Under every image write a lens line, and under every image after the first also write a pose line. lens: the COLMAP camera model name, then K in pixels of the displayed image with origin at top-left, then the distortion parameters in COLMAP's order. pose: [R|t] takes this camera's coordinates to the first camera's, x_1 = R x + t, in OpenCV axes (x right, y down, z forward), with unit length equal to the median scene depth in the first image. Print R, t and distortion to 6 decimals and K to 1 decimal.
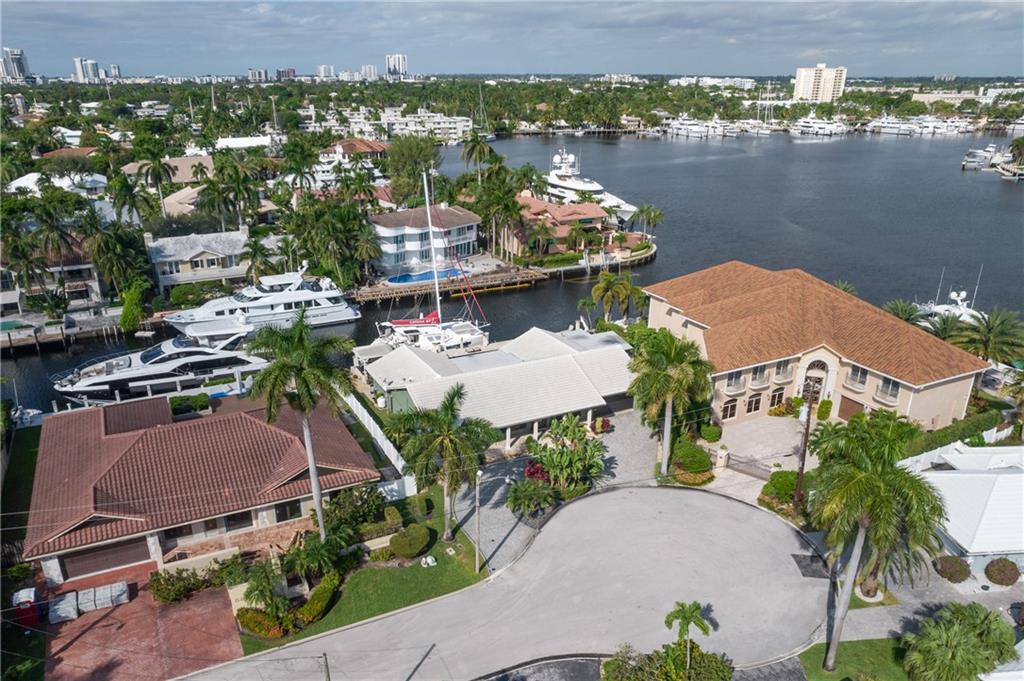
lens RADIAL K [[739.0, 0, 484.0], [0, 739.0, 389.8], [0, 0, 1]] dist [-0.039153, 0.001570]
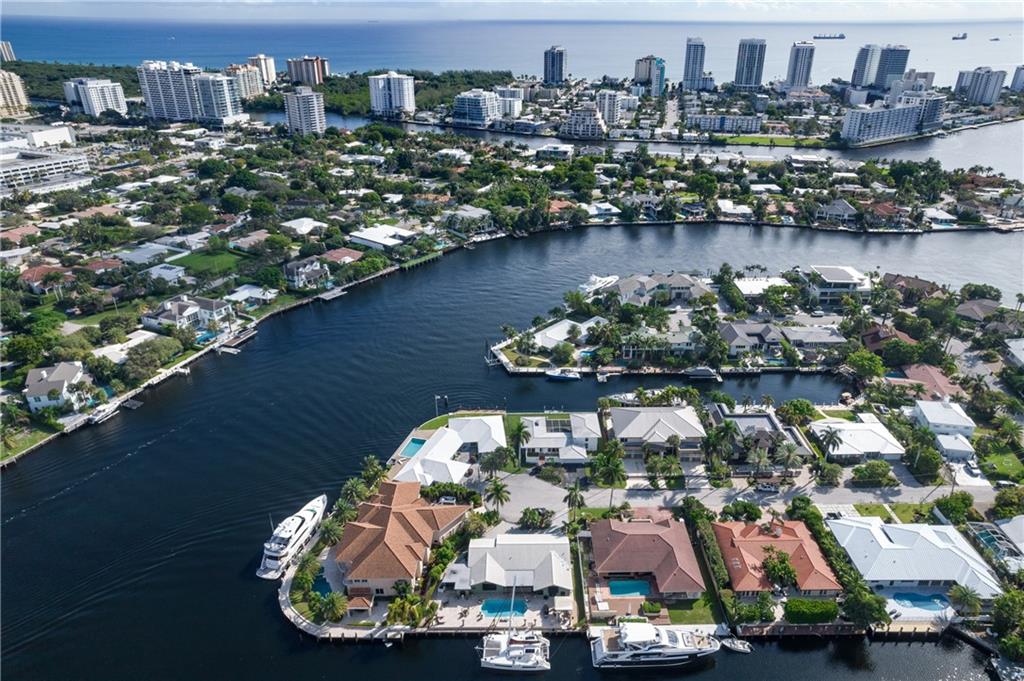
lens RADIAL K [[688.0, 0, 524.4], [0, 688.0, 356.2], [0, 0, 1]] dist [-0.036798, 0.051137]
pose [[-0.901935, -0.192208, 0.386741, -0.508165], [0.175258, 0.655552, 0.734531, -1.479749], [-0.394712, 0.730279, -0.557580, 1.256854]]
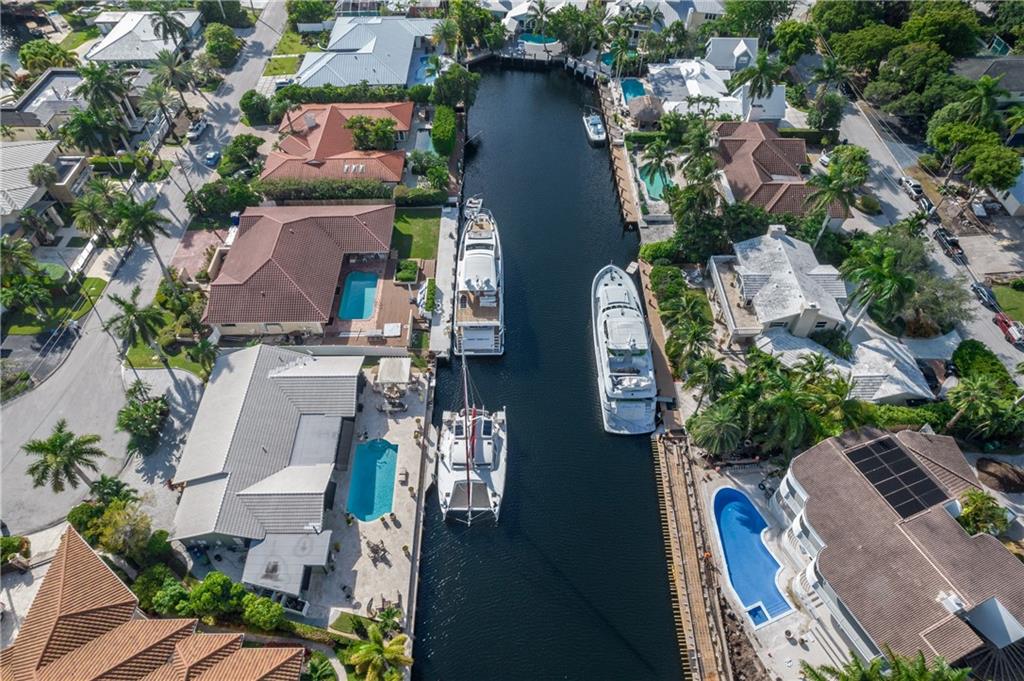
lens RADIAL K [[657.8, 0, 514.2], [0, 657.8, 341.0], [0, 0, 1]] dist [-0.068534, 0.065547]
pose [[-0.427761, 0.686961, -0.587457, 0.253030], [-0.357376, 0.468428, 0.807996, -0.735233], [0.830243, 0.555572, 0.045128, 0.855790]]
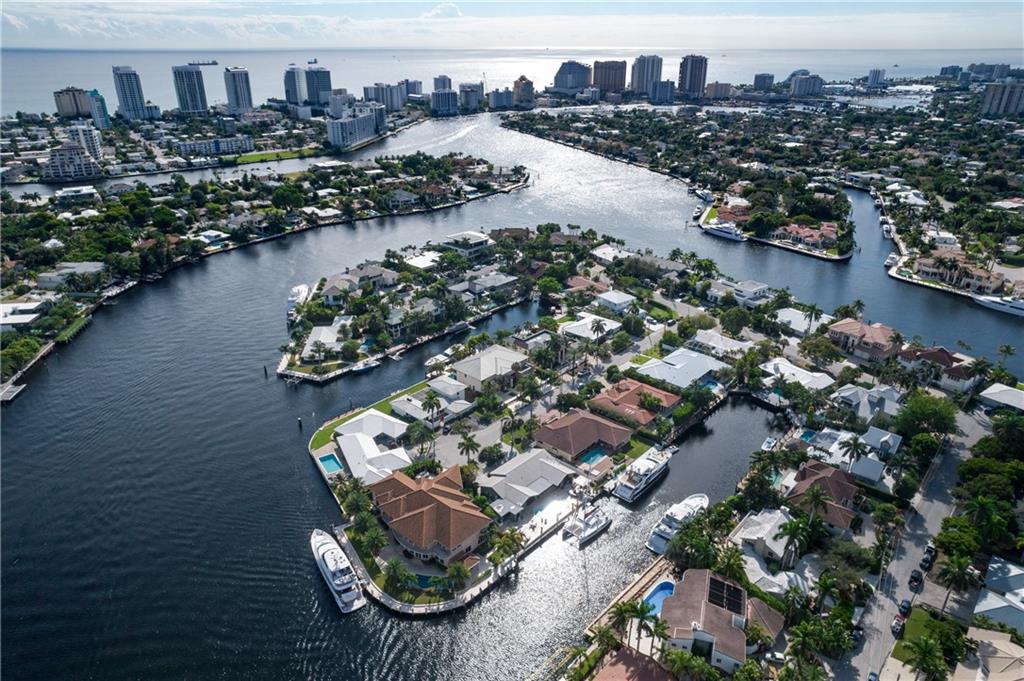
lens RADIAL K [[669.9, 0, 515.5], [0, 669.9, 341.2], [0, 0, 1]] dist [-0.062635, 0.057076]
pose [[-0.927205, 0.154683, -0.341121, 0.634652], [-0.151206, 0.678647, 0.718731, -1.627581], [0.342676, 0.717991, -0.605856, 1.582862]]
